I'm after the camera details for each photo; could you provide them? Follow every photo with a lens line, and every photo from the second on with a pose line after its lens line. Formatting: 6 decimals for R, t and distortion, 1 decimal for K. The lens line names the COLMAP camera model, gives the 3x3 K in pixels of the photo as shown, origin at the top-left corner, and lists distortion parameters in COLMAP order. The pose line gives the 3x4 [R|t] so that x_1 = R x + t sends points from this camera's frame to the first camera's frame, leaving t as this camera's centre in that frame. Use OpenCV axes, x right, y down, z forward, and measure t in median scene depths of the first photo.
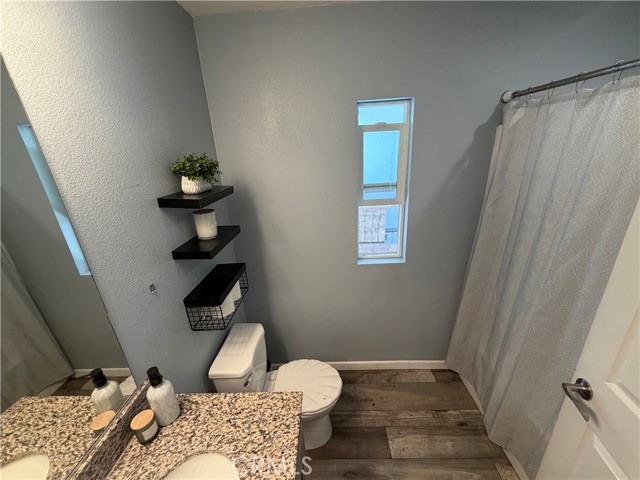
lens RADIAL K [[256.1, 0, 318.4], [0, 256.1, 239.8], [0, 0, 1]] dist [-0.000053, -0.000177]
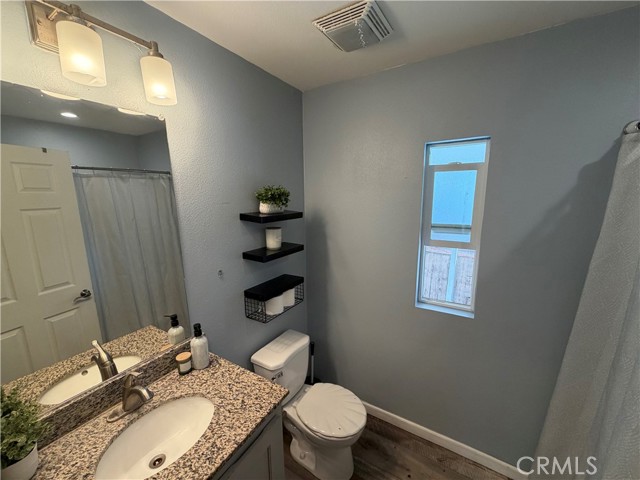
lens RADIAL K [[256.1, 0, 318.4], [0, 256.1, 239.8], [0, 0, 1]] dist [-0.000053, -0.000177]
pose [[0.869975, 0.131038, -0.475365, 0.300828], [-0.198770, 0.975442, -0.094885, 0.020412], [0.451258, 0.177036, 0.874657, -0.023896]]
